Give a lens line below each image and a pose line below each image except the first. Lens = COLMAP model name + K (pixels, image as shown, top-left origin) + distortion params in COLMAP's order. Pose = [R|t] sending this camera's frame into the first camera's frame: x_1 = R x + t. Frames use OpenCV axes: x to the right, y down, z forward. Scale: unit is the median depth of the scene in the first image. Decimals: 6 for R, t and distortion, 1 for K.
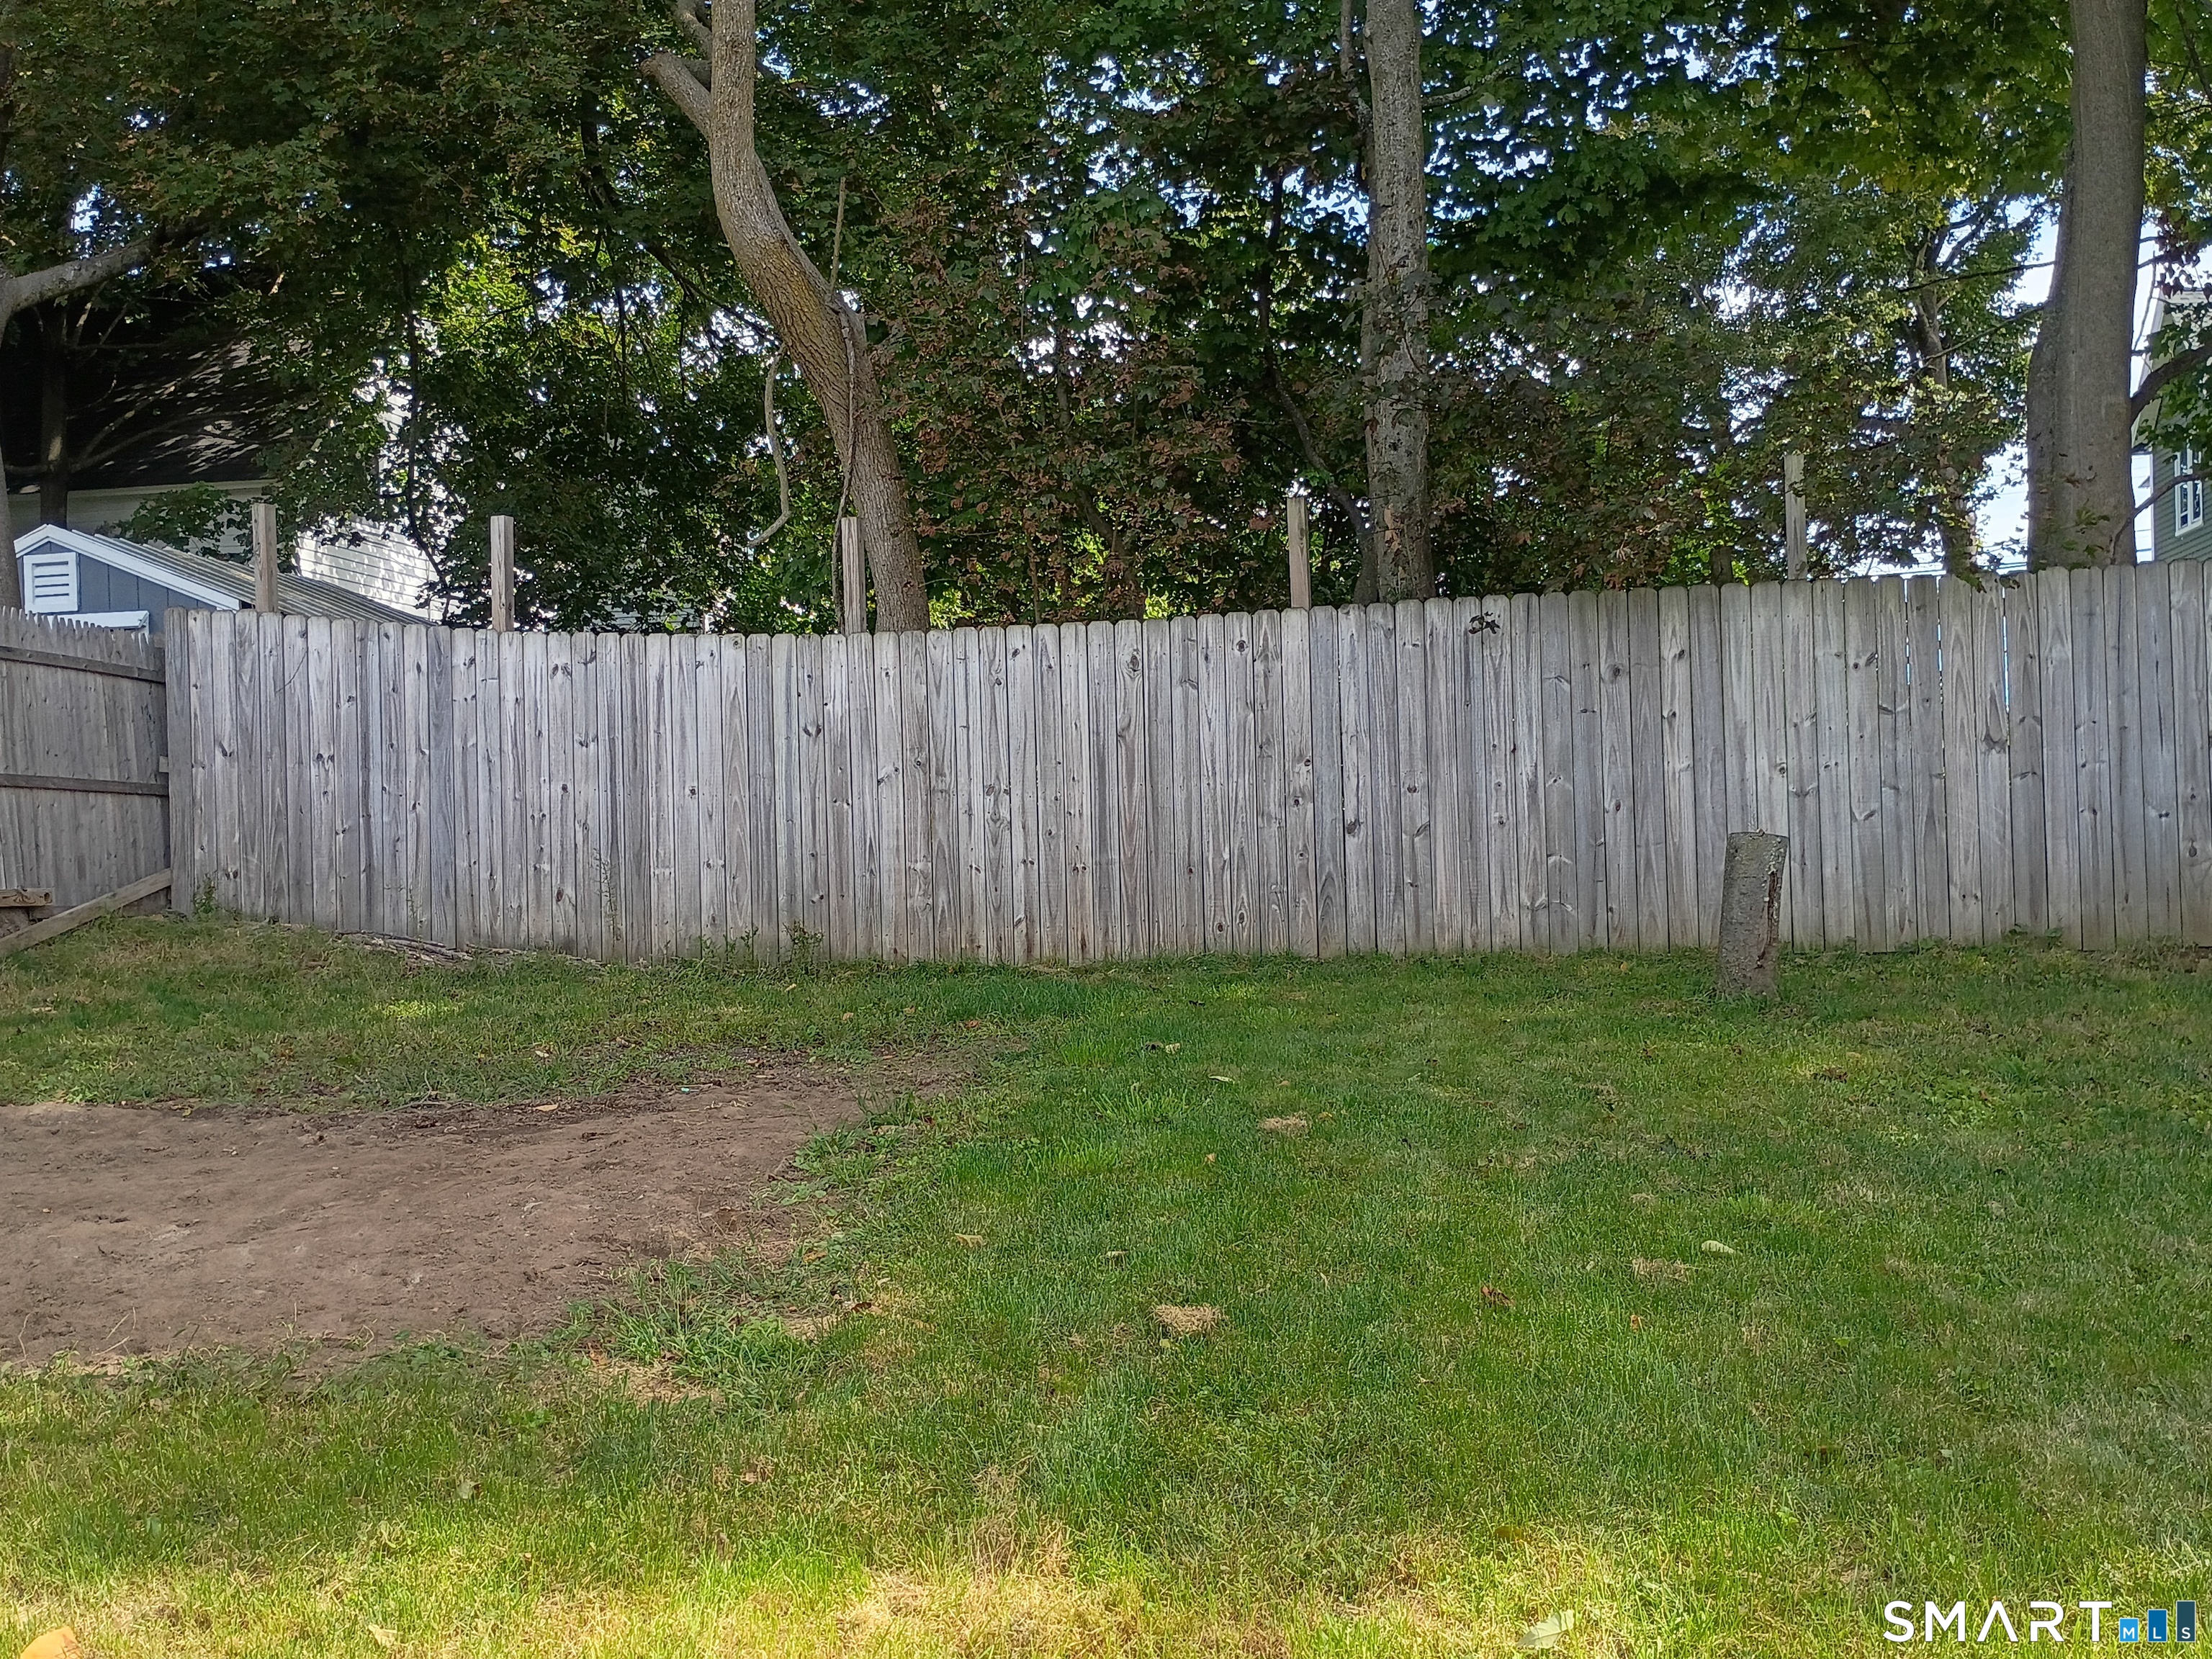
lens RADIAL K [[1843.4, 0, 1094.1], [0, 1843.4, 824.2], [0, 0, 1]] dist [0.062788, -0.088316]
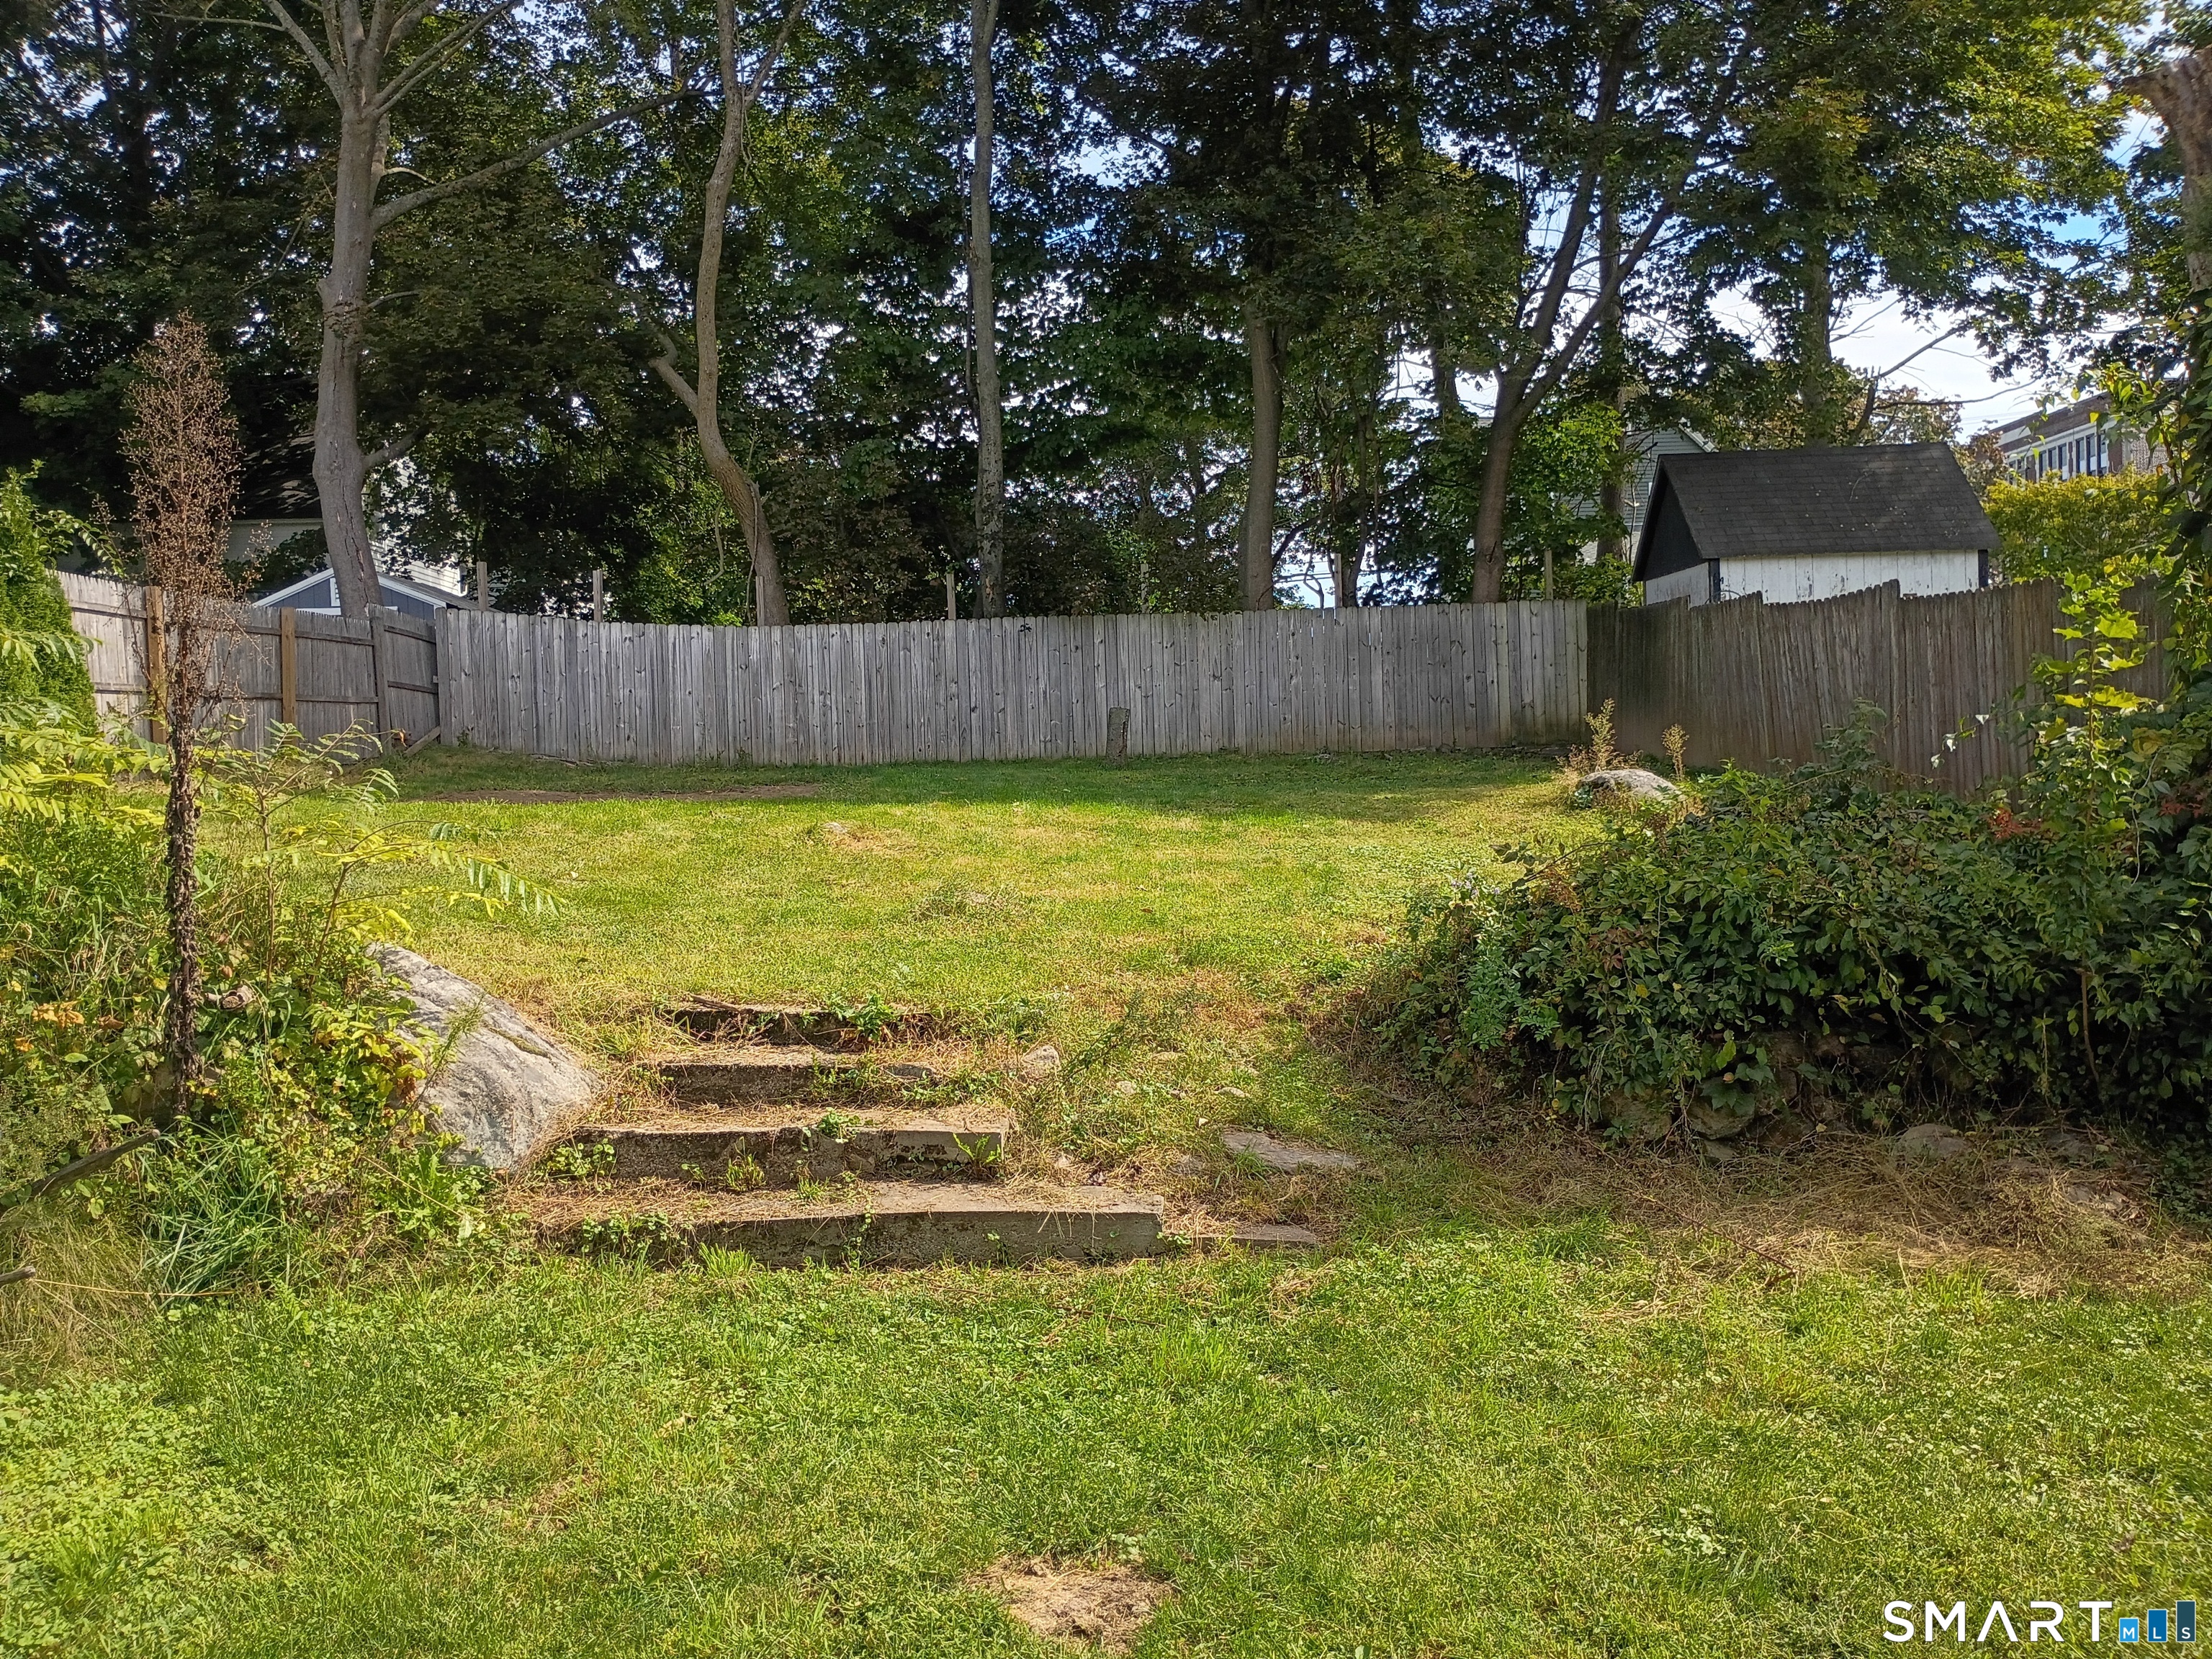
lens RADIAL K [[1843.4, 0, 1094.1], [0, 1843.4, 824.2], [0, 0, 1]] dist [0.062788, -0.088316]
pose [[0.979007, -0.004792, 0.203771, -0.199369], [0.000590, 0.999786, 0.020676, 0.101266], [-0.203827, -0.020122, 0.978800, -1.404711]]
